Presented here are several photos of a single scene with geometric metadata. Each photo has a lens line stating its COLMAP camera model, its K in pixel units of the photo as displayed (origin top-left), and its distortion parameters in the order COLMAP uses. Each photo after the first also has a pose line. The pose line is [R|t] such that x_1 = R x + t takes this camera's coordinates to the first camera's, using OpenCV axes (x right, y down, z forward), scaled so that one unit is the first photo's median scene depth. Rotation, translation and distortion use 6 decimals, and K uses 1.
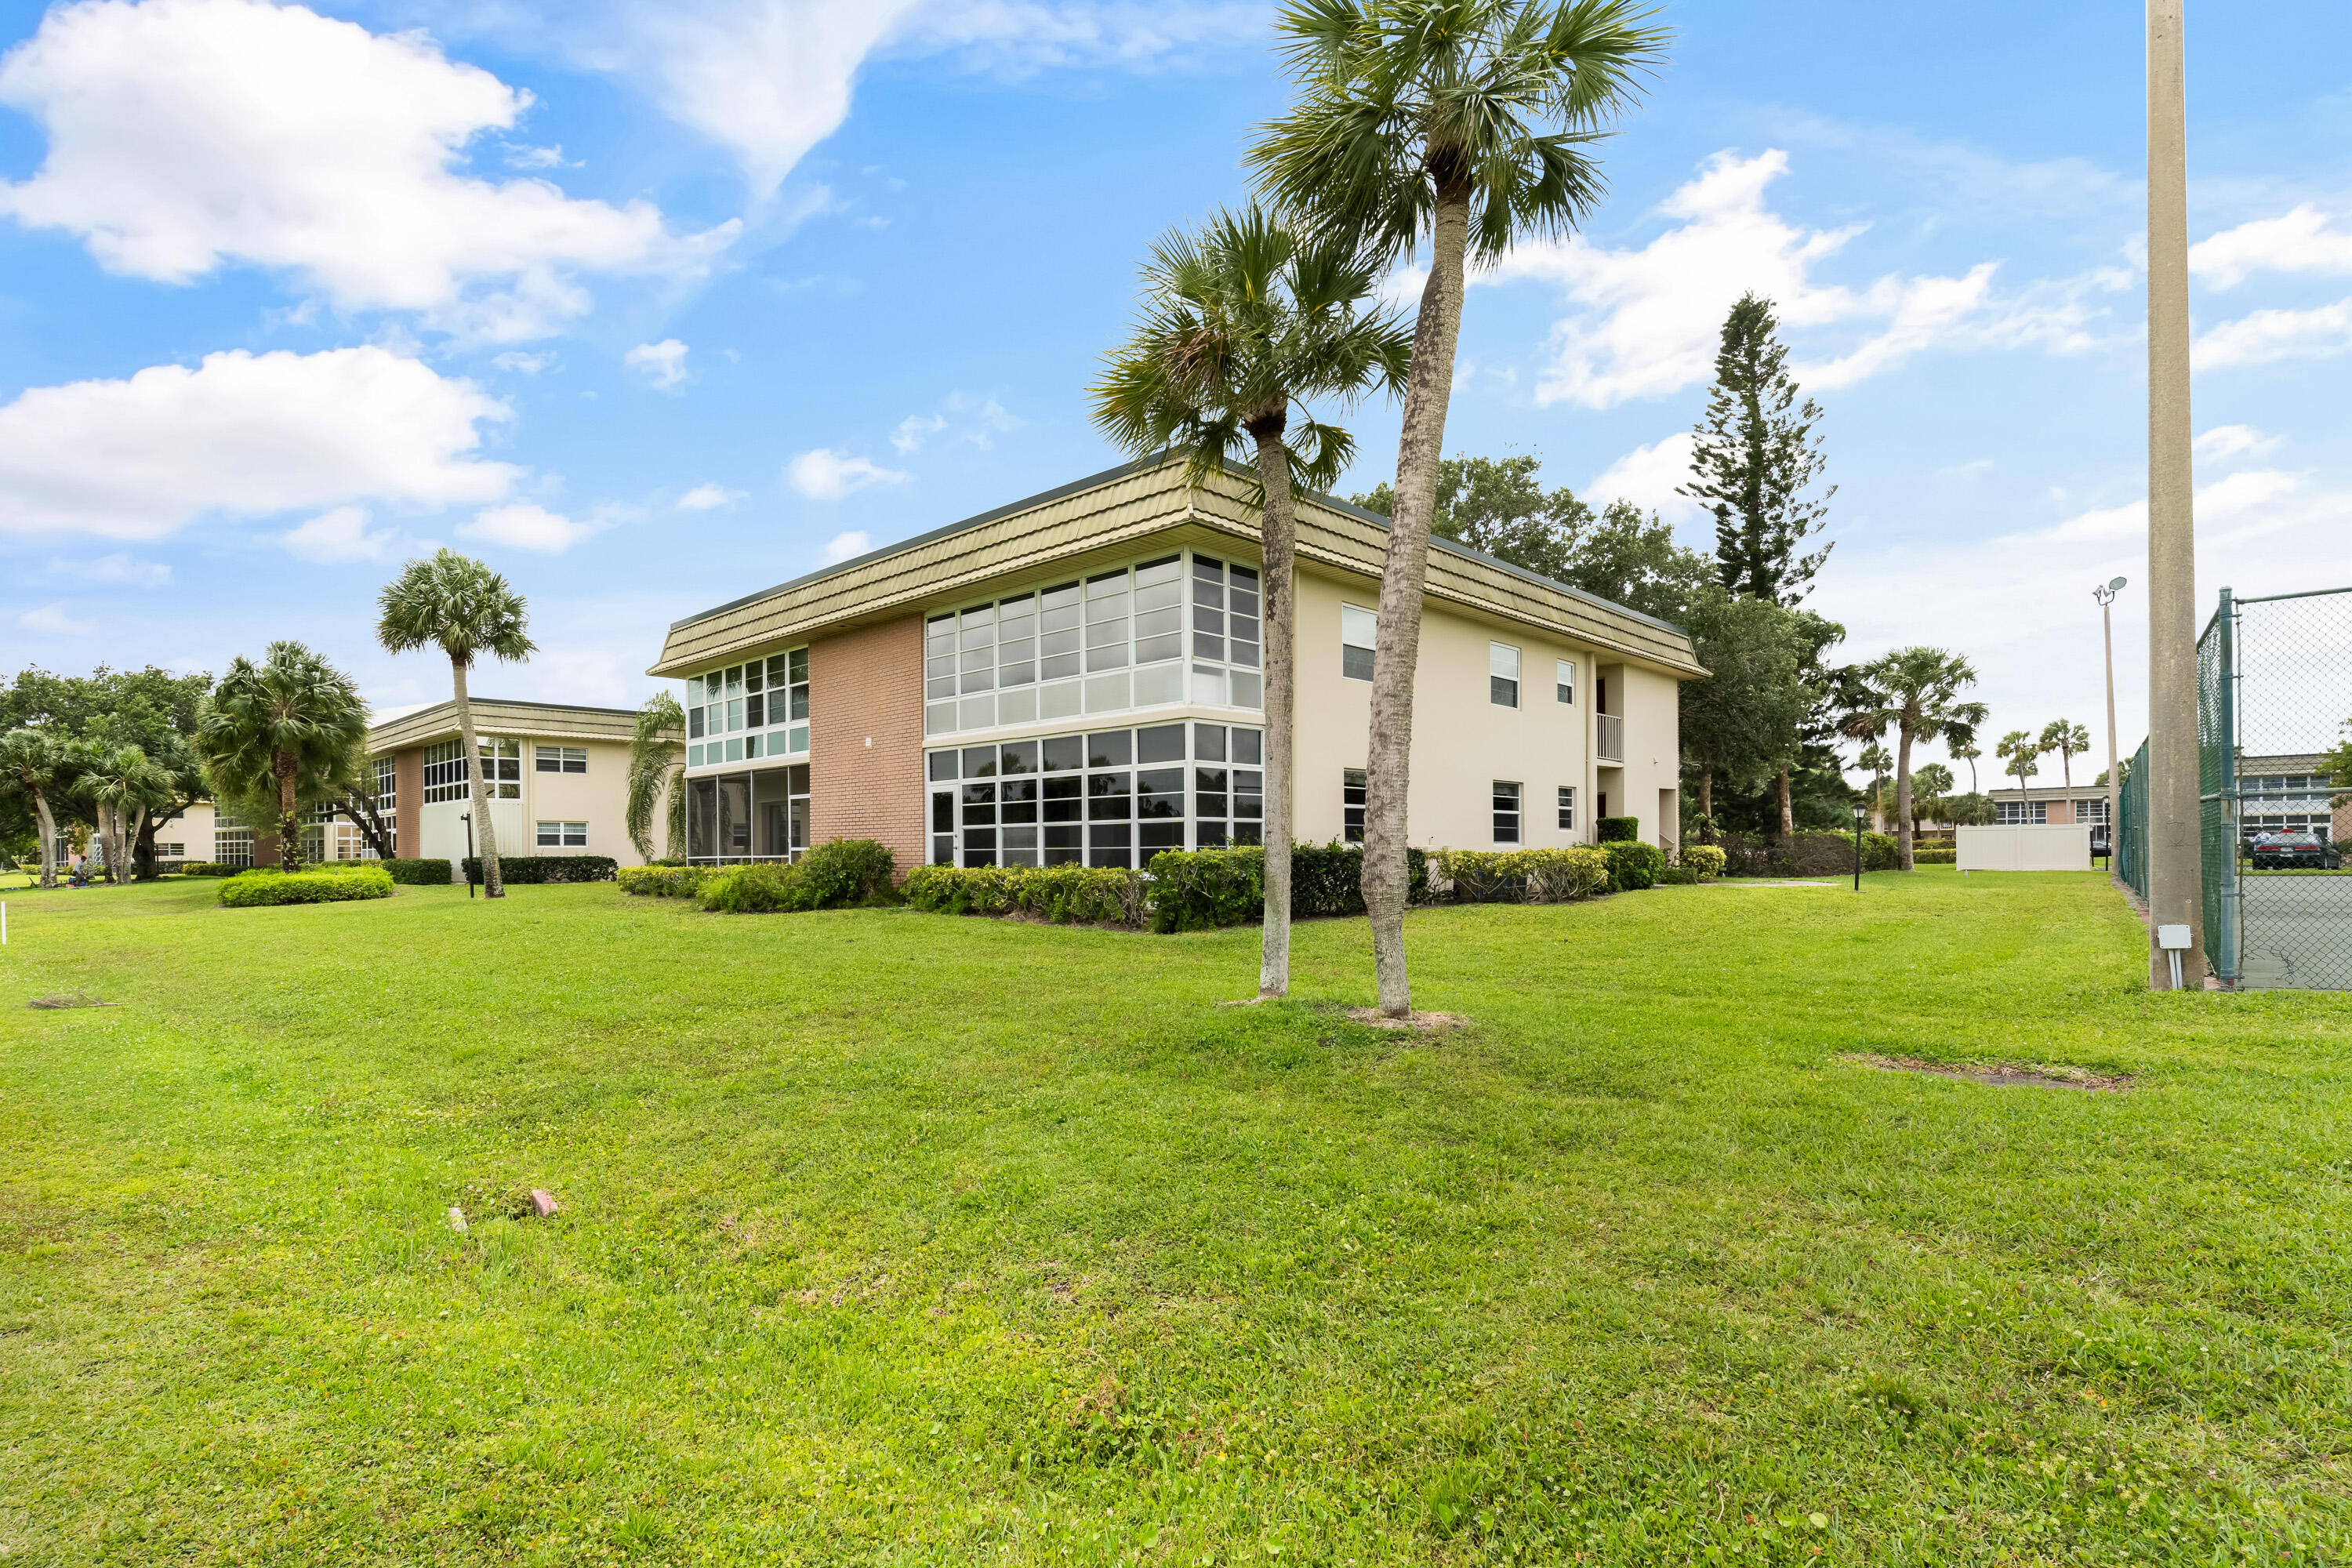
lens RADIAL K [[1097.4, 0, 1114.6], [0, 1097.4, 845.2], [0, 0, 1]] dist [0.000658, 0.001187]
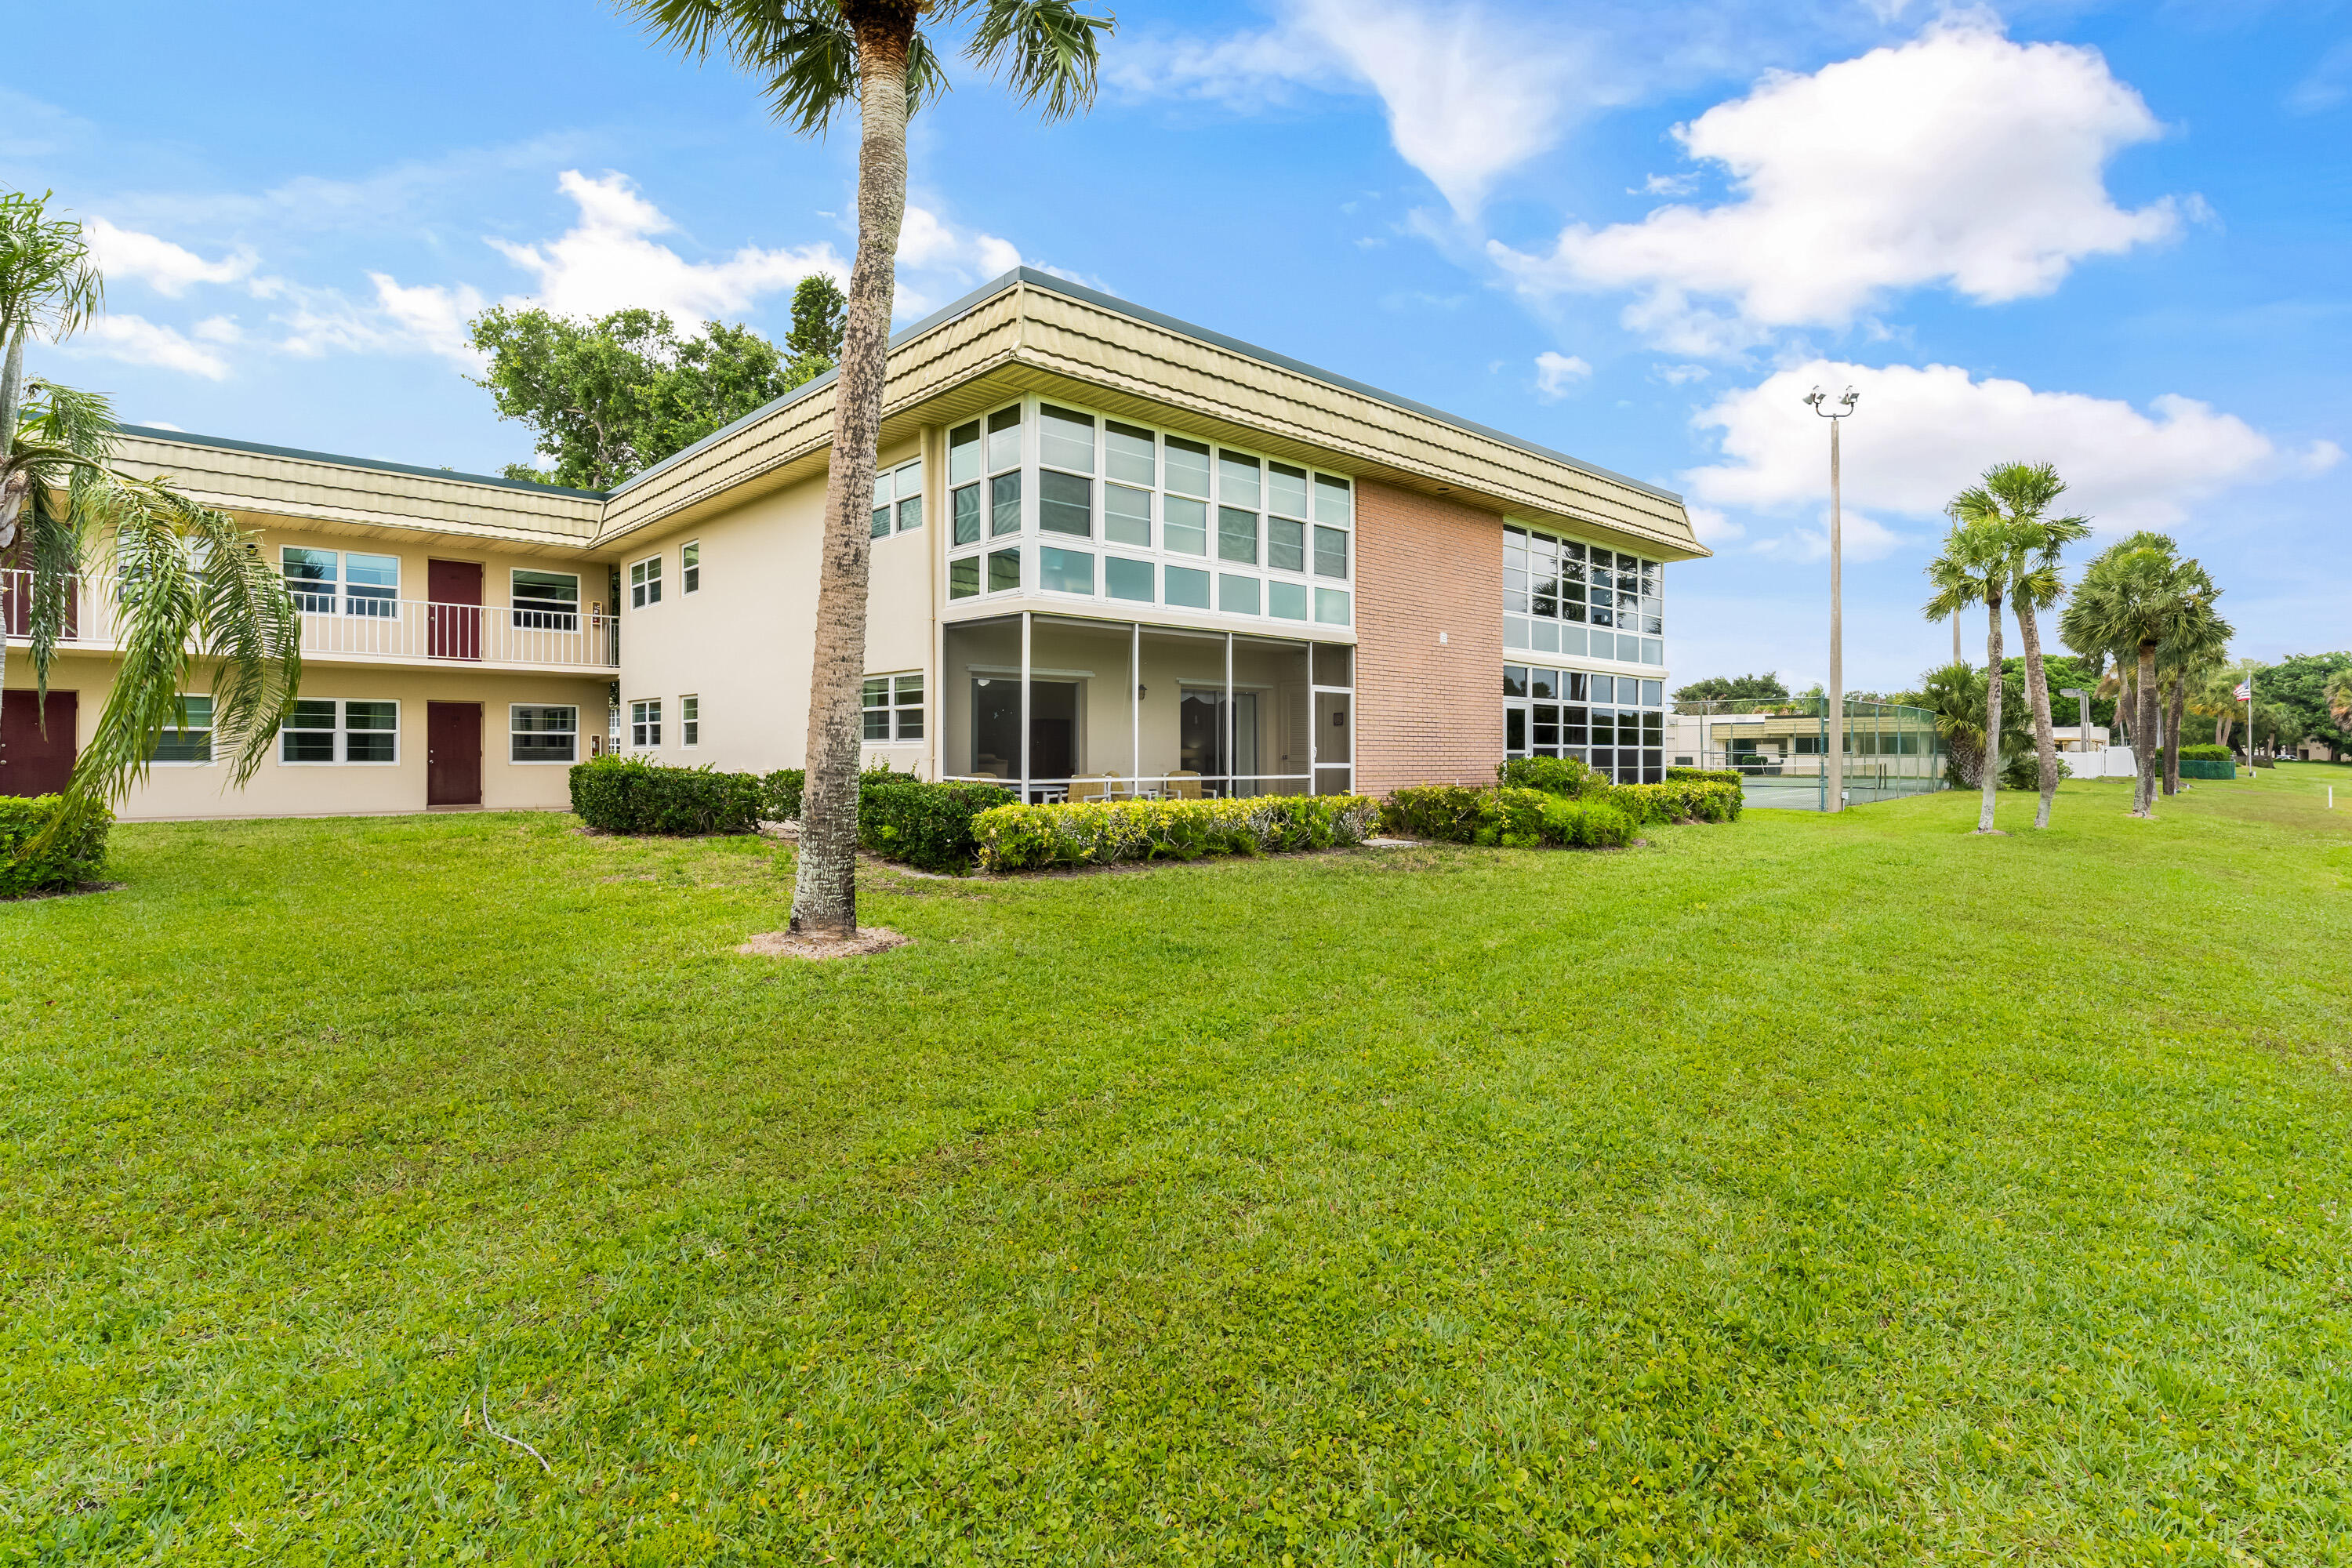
lens RADIAL K [[1184.5, 0, 1154.8], [0, 1184.5, 768.8], [0, 0, 1]] dist [-0.000303, 0.000082]
pose [[0.044631, 0.007727, 0.998974, -1.245785], [-0.001184, 0.999970, -0.007682, 0.013454], [-0.999003, -0.000840, 0.044639, 1.301733]]
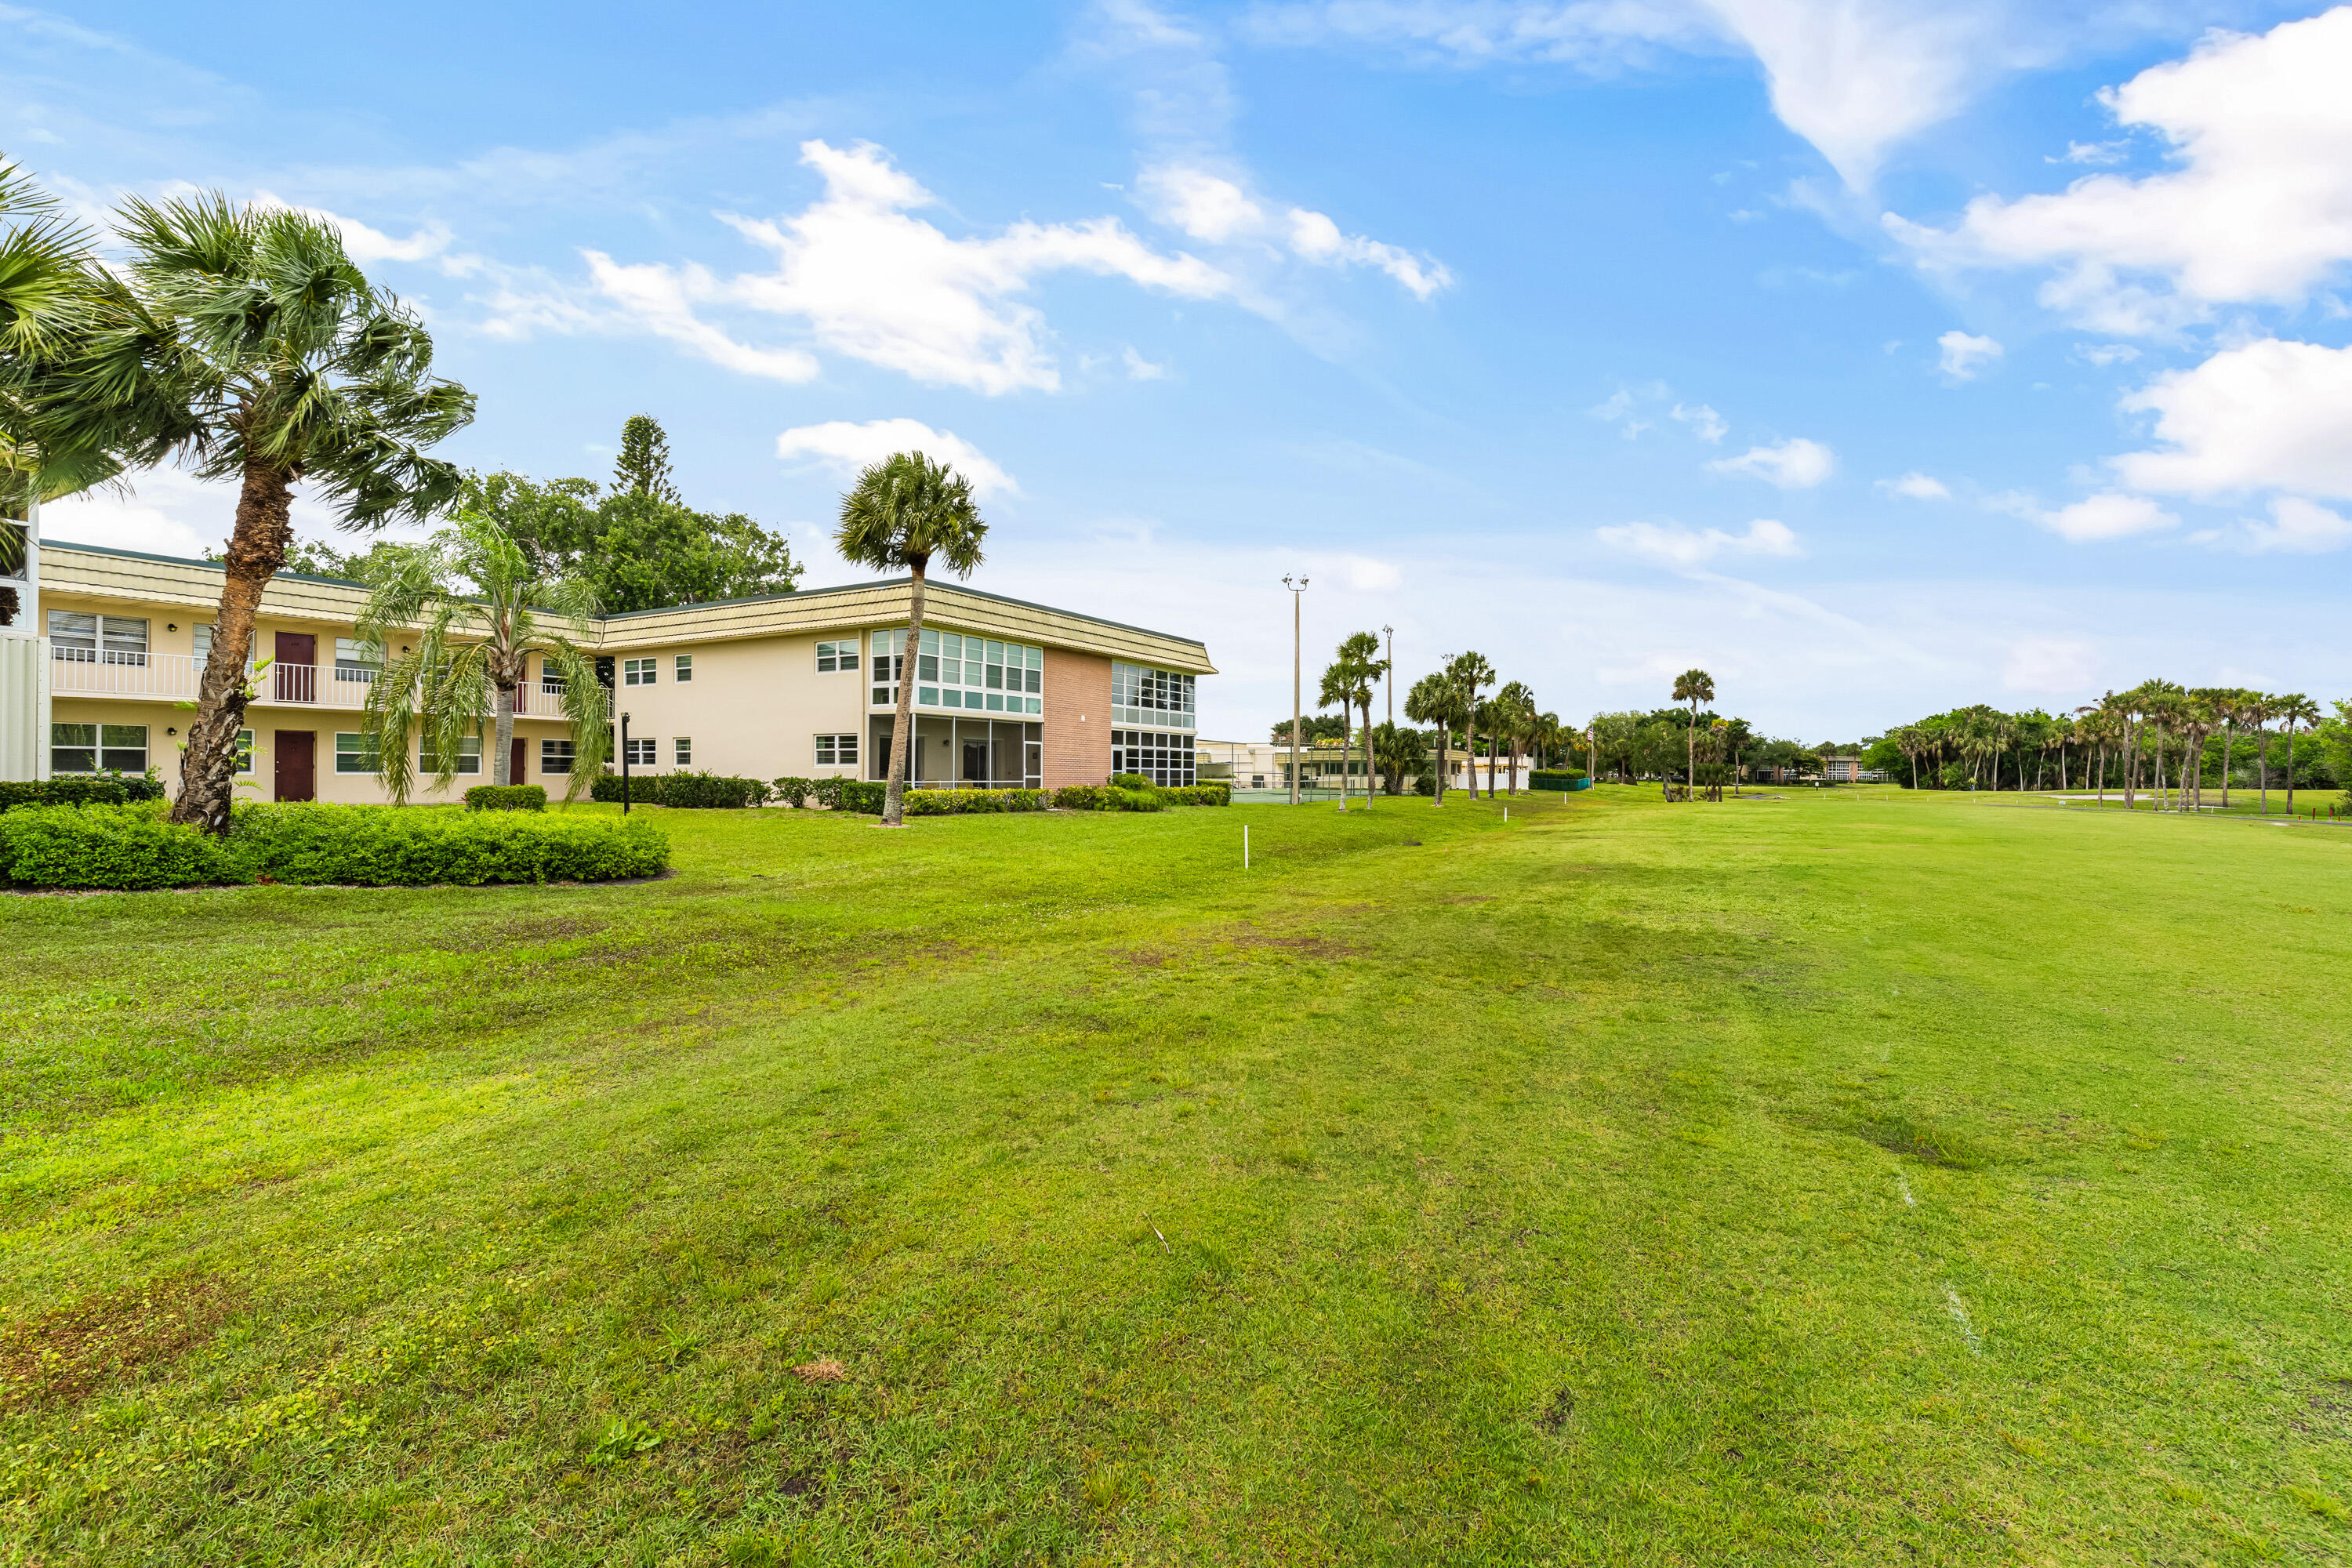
lens RADIAL K [[1097.4, 0, 1173.0], [0, 1097.4, 771.5], [0, 0, 1]] dist [0.000658, 0.001187]
pose [[-0.251395, 0.019628, 0.967685, -2.205018], [-0.001678, 0.999784, -0.020715, 0.033310], [-0.967883, -0.006831, -0.251308, 1.445302]]
